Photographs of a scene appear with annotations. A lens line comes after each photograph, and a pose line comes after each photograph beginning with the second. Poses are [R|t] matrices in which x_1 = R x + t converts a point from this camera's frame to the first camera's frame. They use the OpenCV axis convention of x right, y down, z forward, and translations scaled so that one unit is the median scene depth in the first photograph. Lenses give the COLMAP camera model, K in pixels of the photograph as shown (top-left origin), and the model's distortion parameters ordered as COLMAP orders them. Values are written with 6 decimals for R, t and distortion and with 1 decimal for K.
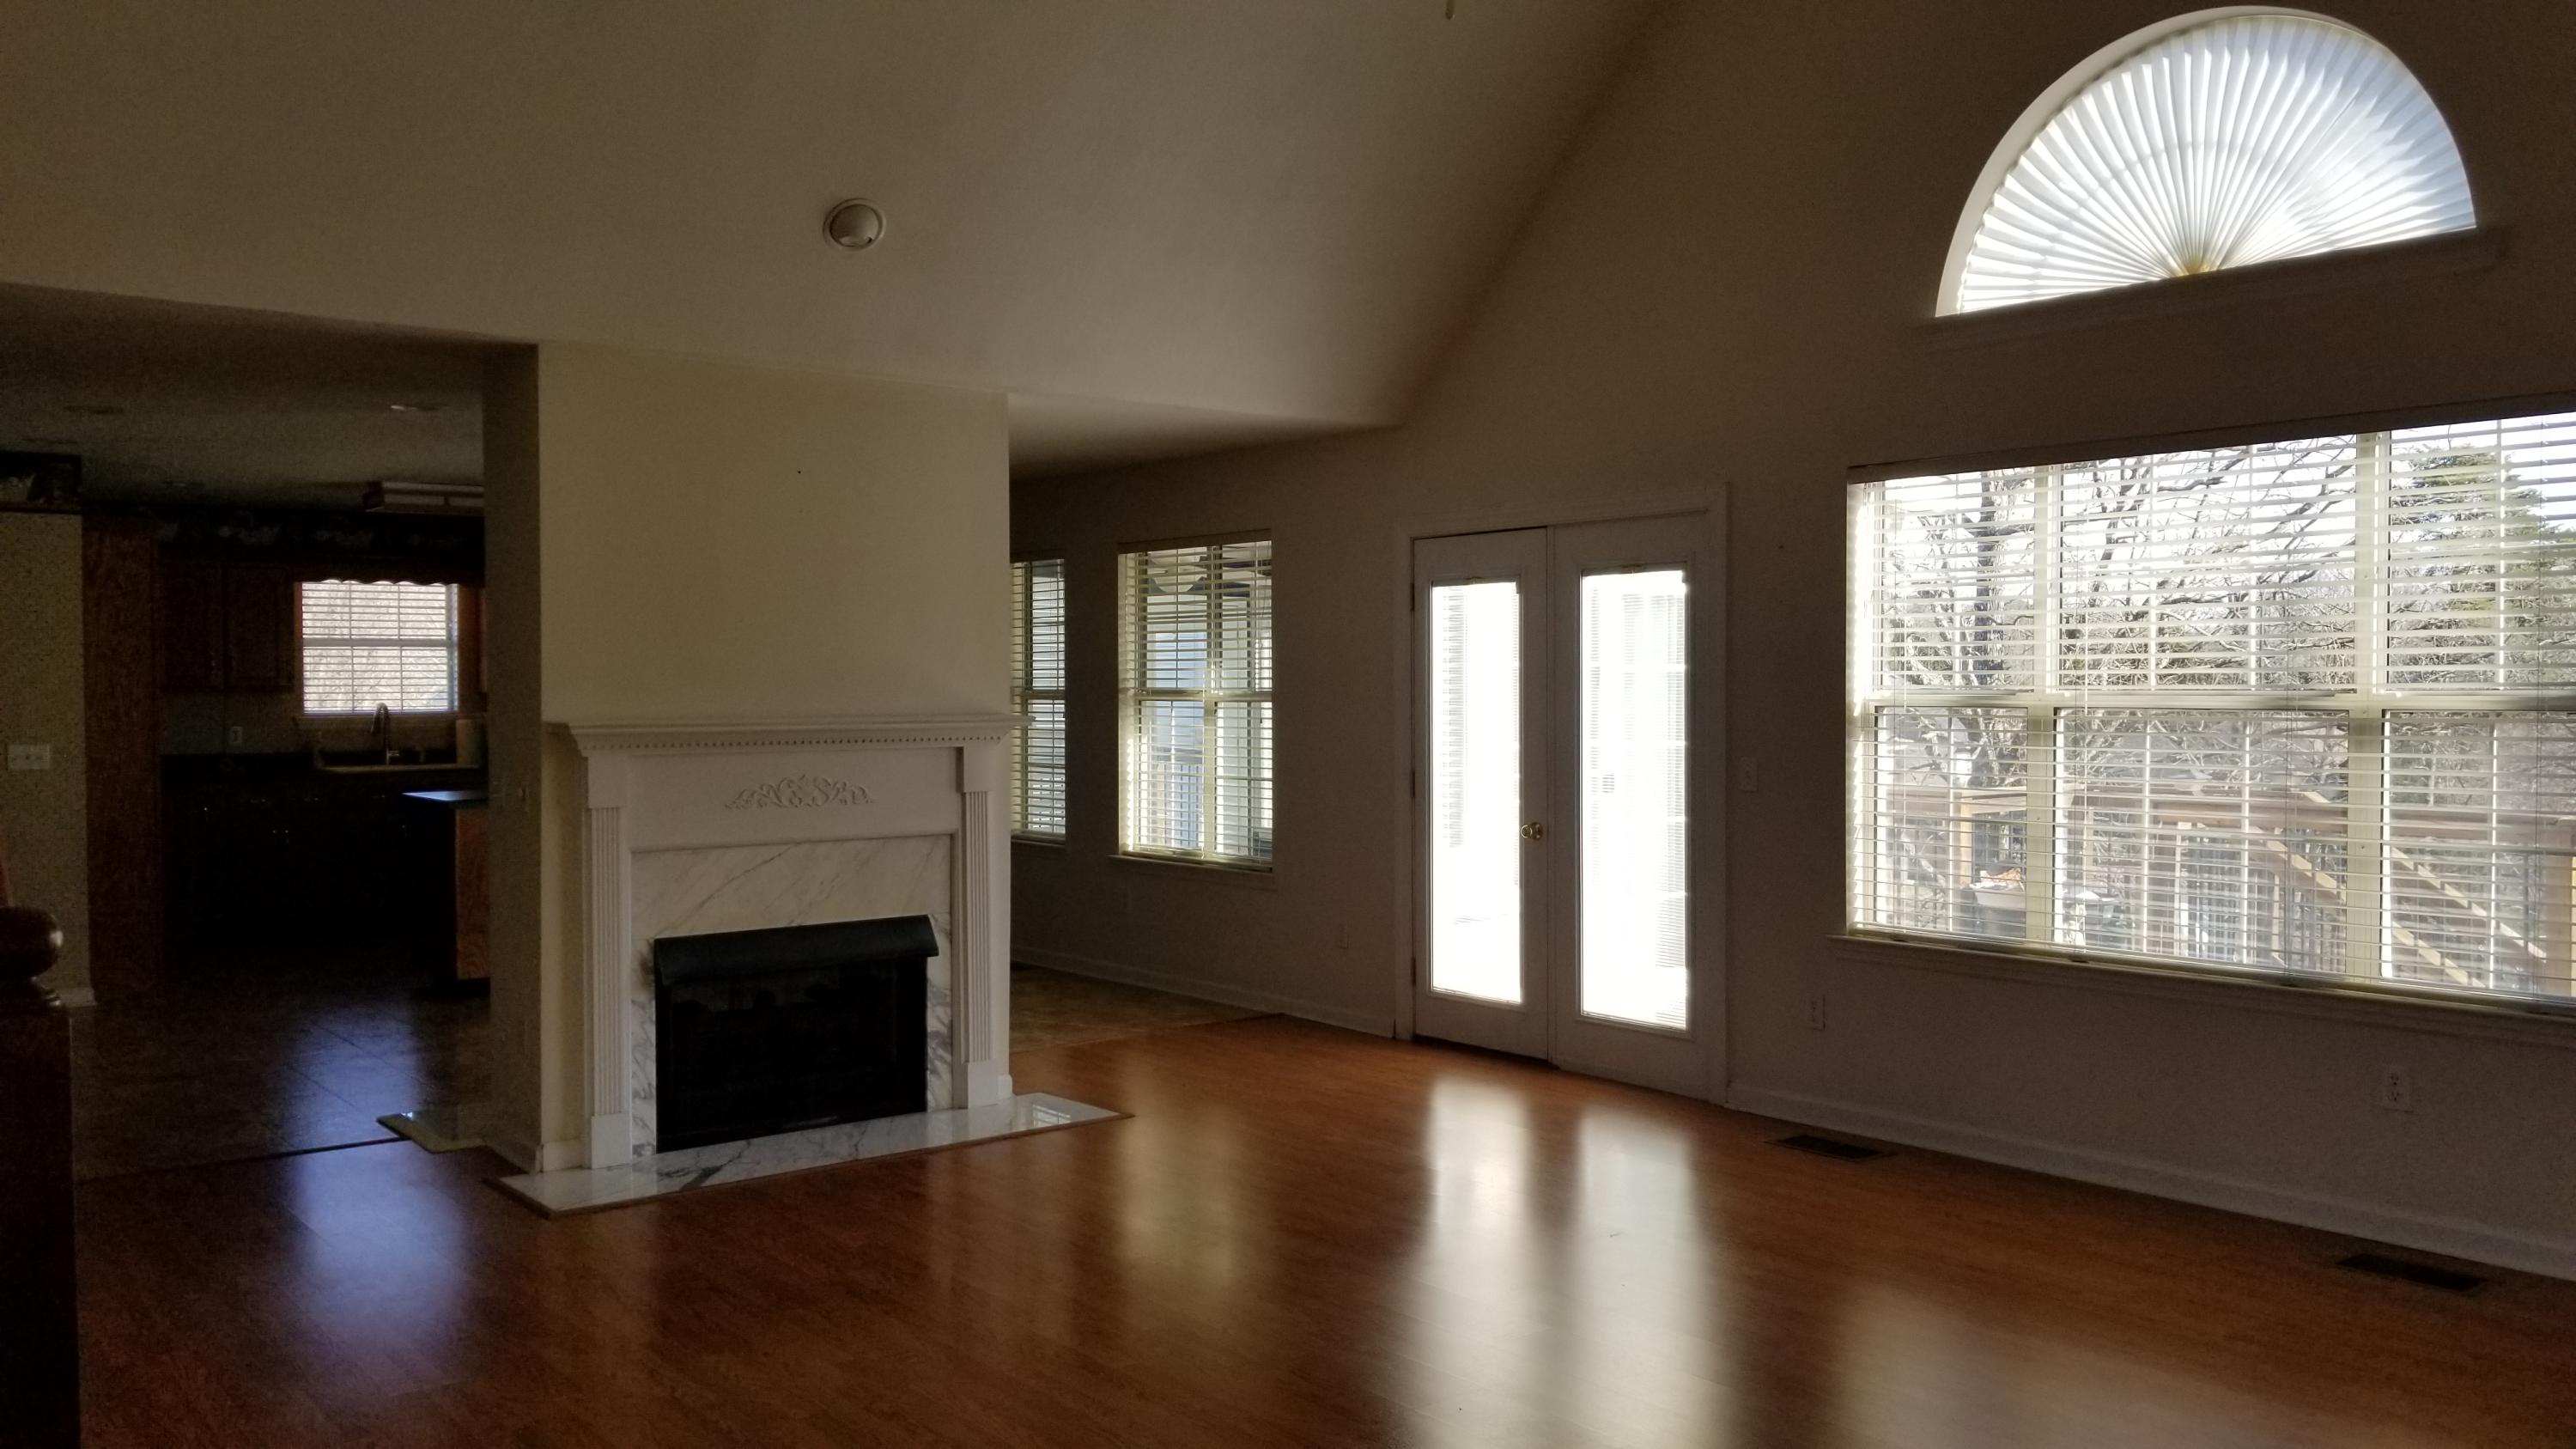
lens RADIAL K [[1984.6, 0, 1288.0], [0, 1984.6, 724.5], [0, 0, 1]] dist [0.058601, -0.100795]
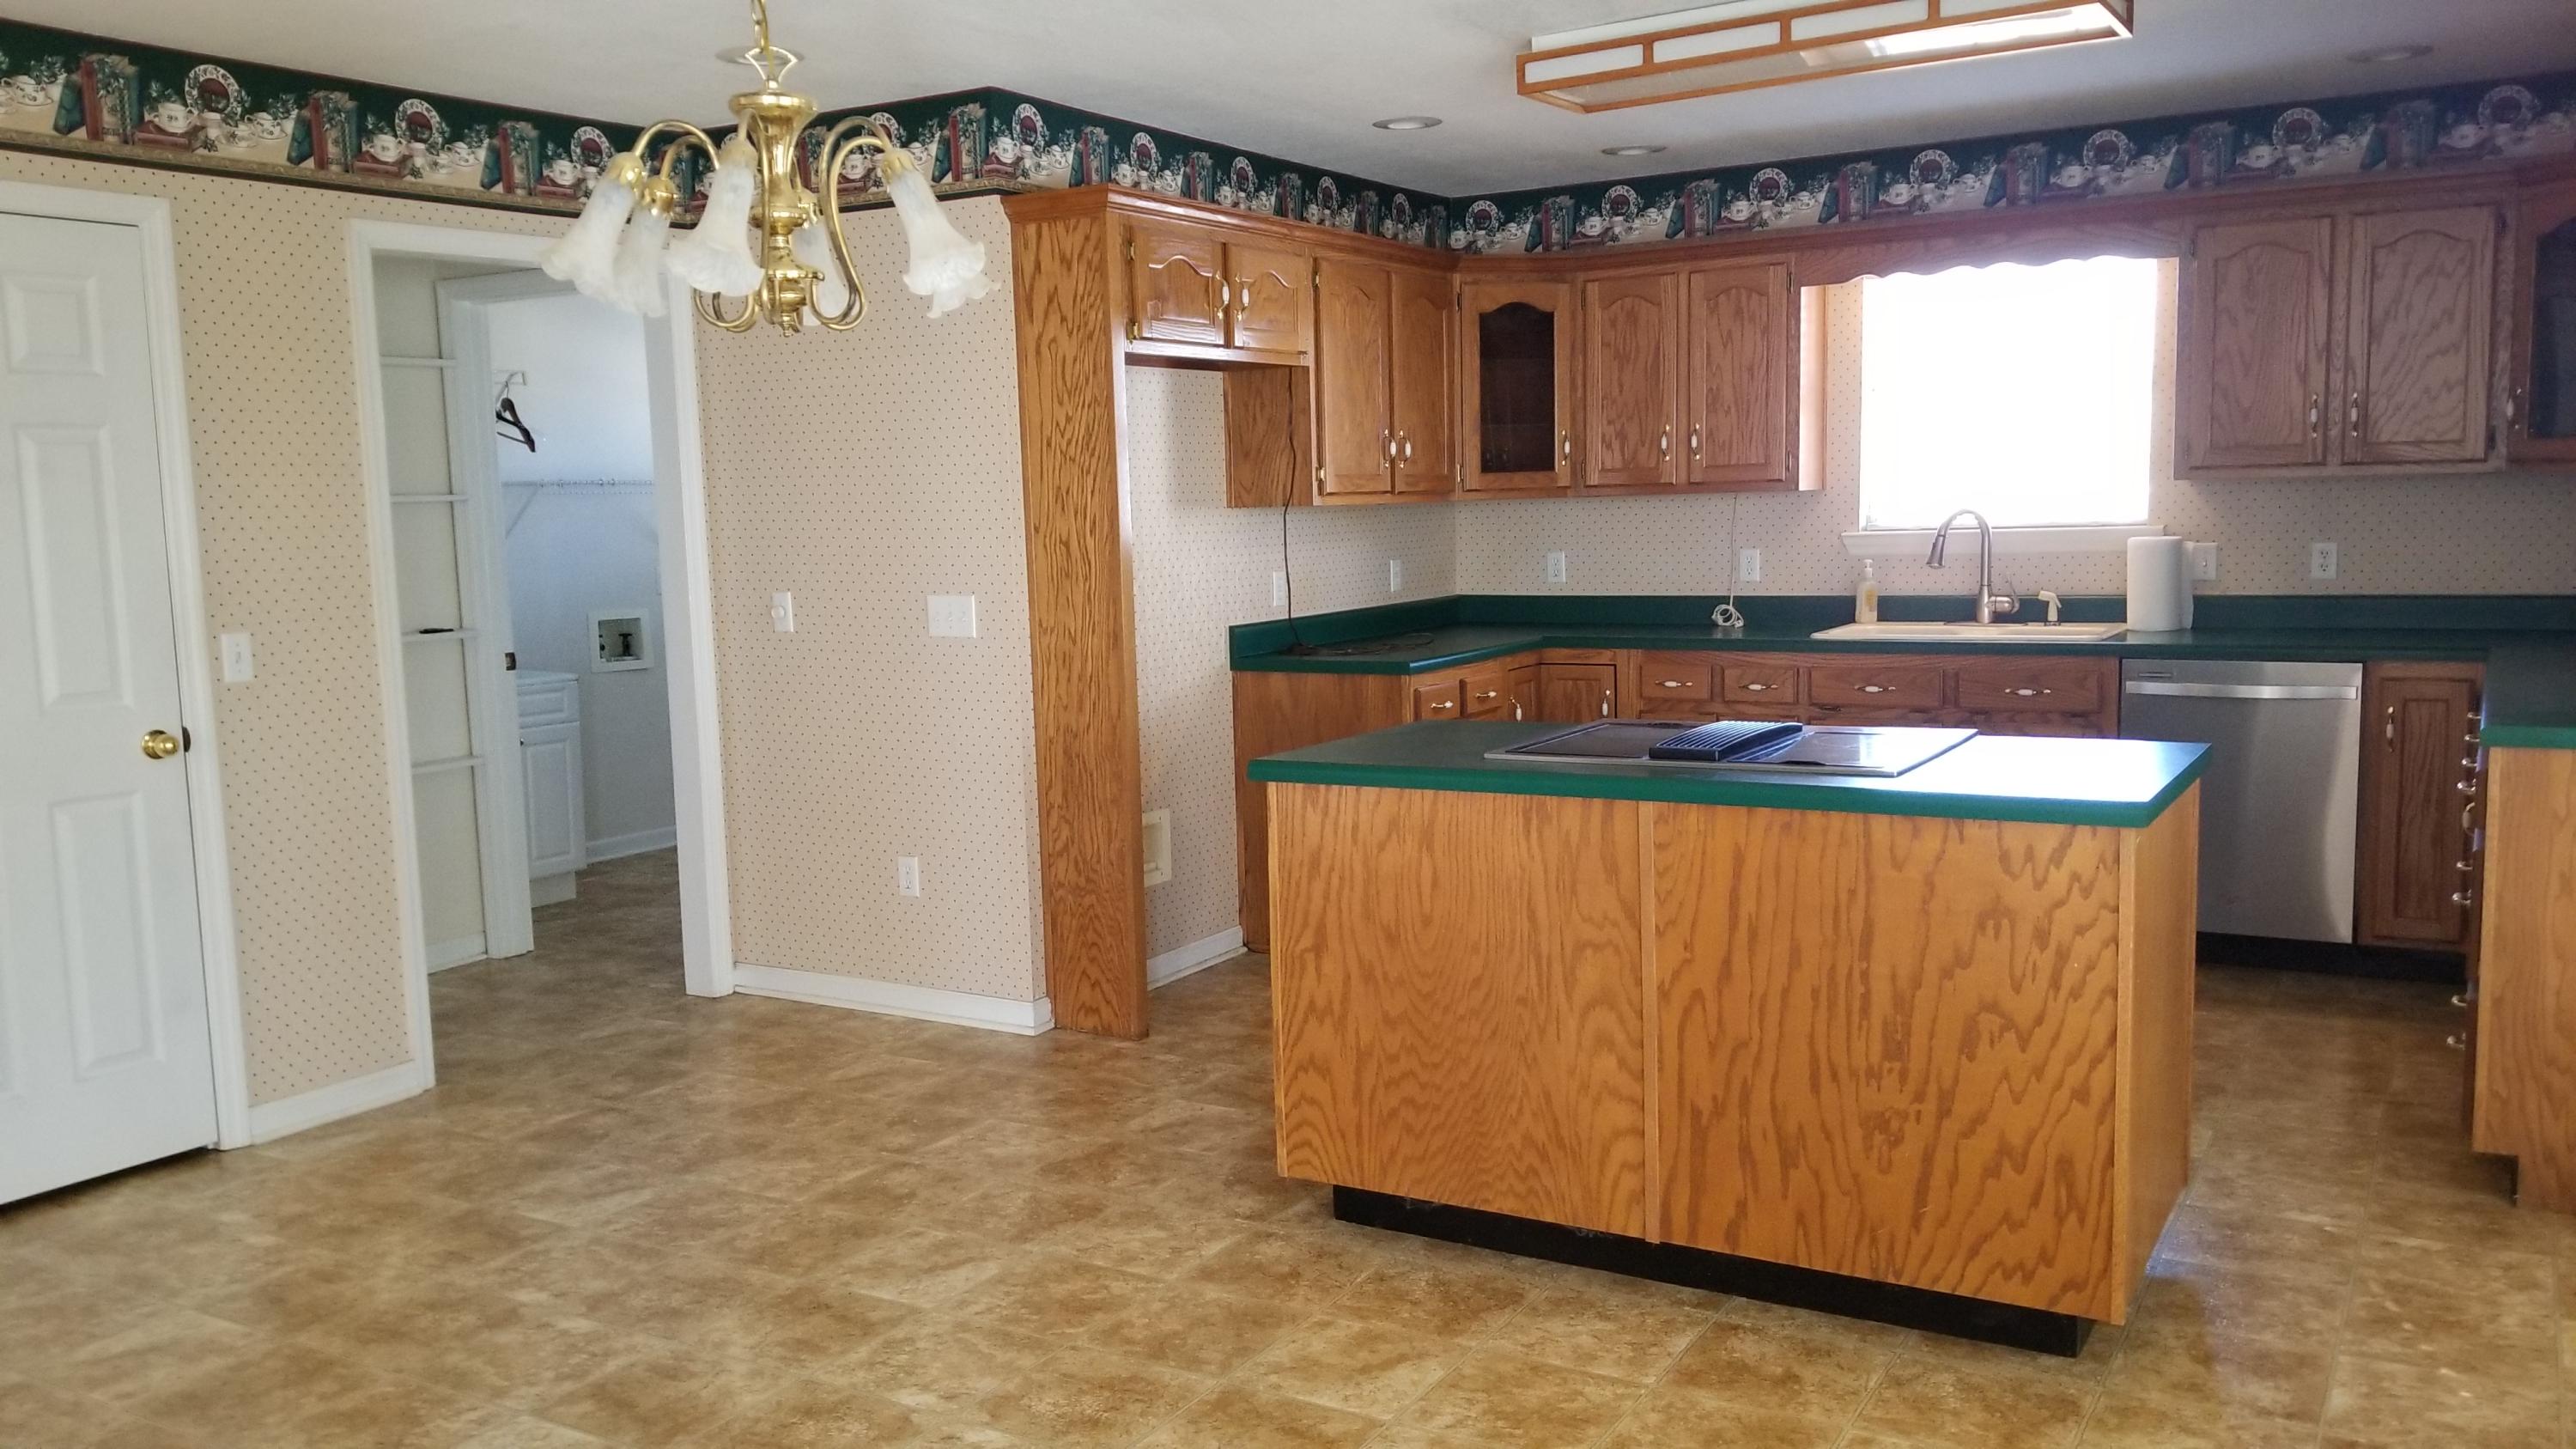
lens RADIAL K [[1984.6, 0, 1288.0], [0, 1984.6, 724.5], [0, 0, 1]] dist [0.058601, -0.100795]
pose [[0.319296, 0.105372, -0.941778, -0.019315], [0.006109, 0.993549, 0.113235, -0.016216], [0.947635, -0.041909, 0.316593, 0.781976]]
